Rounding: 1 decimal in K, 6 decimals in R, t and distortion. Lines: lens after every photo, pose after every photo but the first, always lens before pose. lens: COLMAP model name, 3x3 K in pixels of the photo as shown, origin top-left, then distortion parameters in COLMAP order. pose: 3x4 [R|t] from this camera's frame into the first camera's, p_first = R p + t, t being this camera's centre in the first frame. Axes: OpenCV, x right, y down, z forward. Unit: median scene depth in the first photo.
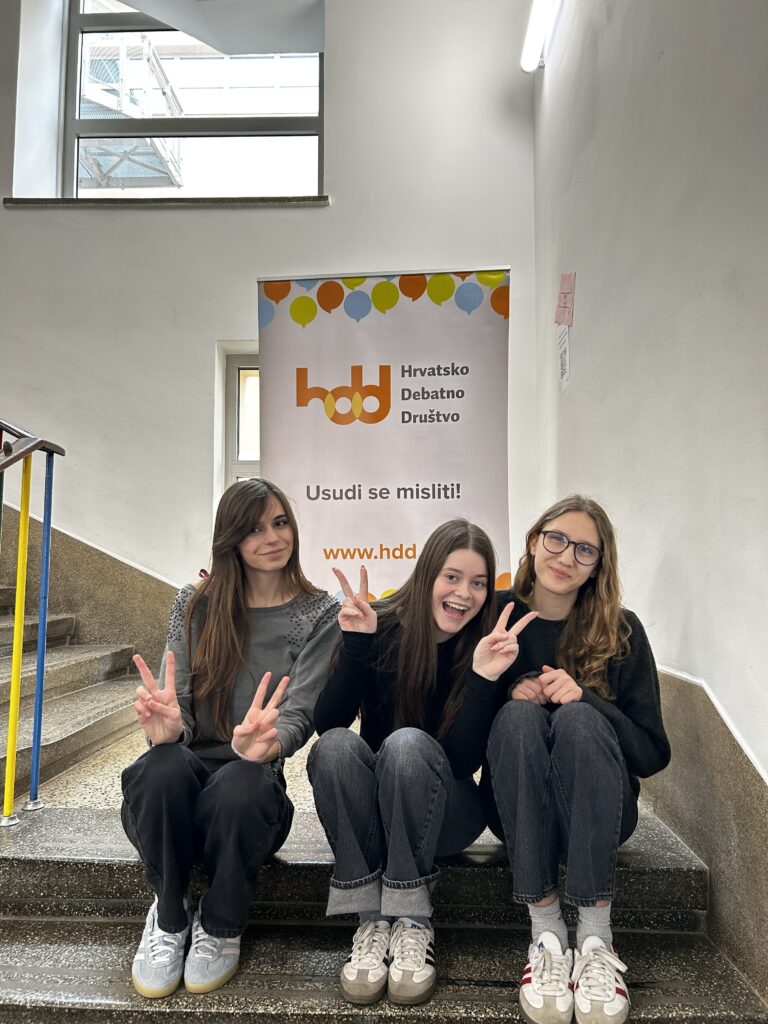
lens RADIAL K [[762.0, 0, 384.0], [0, 762.0, 512.0], [0, 0, 1]] dist [-0.002478, -0.000690]
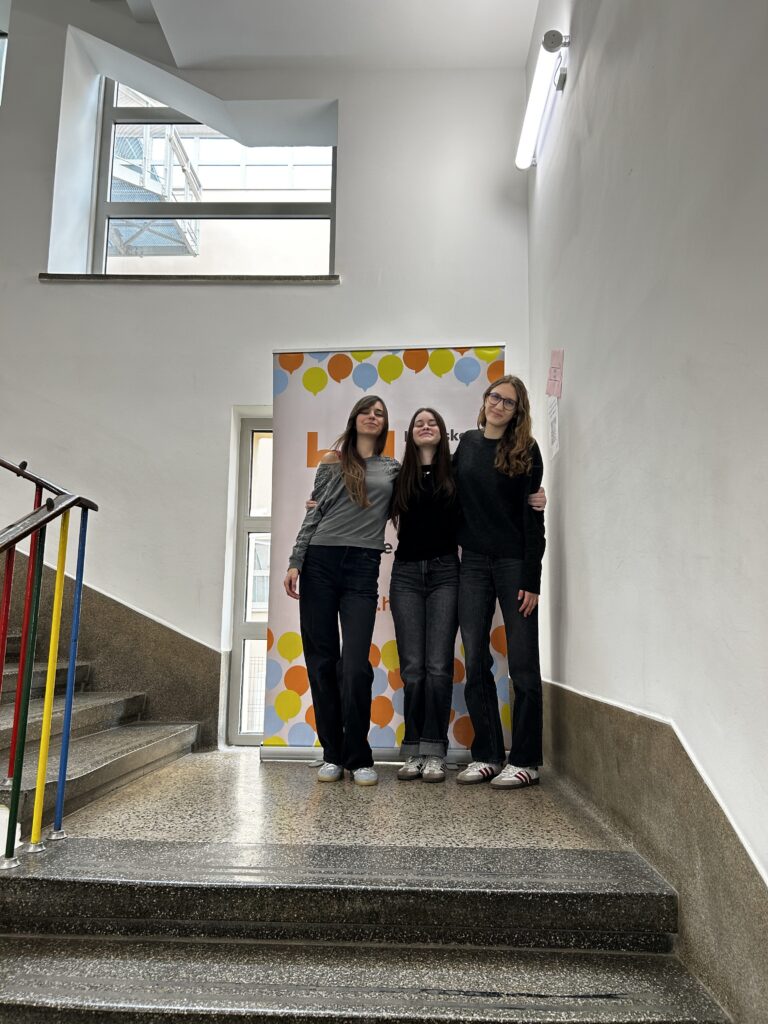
lens RADIAL K [[763.5, 0, 384.0], [0, 763.5, 512.0], [0, 0, 1]] dist [-0.002222, -0.001377]
pose [[0.999919, 0.011774, -0.004877, 0.000339], [-0.012111, 0.997023, -0.076147, 0.004825], [0.003966, 0.076199, 0.997085, -0.075282]]
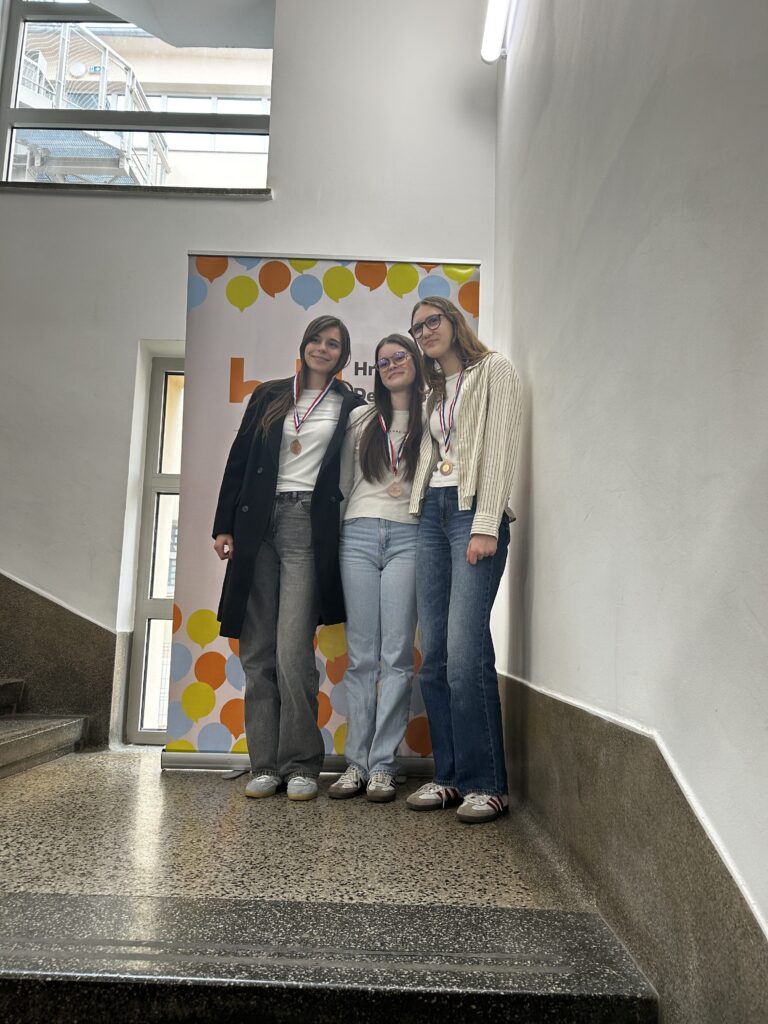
lens RADIAL K [[762.0, 0, 384.0], [0, 762.0, 512.0], [0, 0, 1]] dist [-0.002478, -0.000690]
pose [[0.999295, 0.033268, 0.017397, 0.074714], [-0.032015, 0.997177, -0.067913, 0.037286], [-0.019607, 0.067308, 0.997540, 0.139070]]
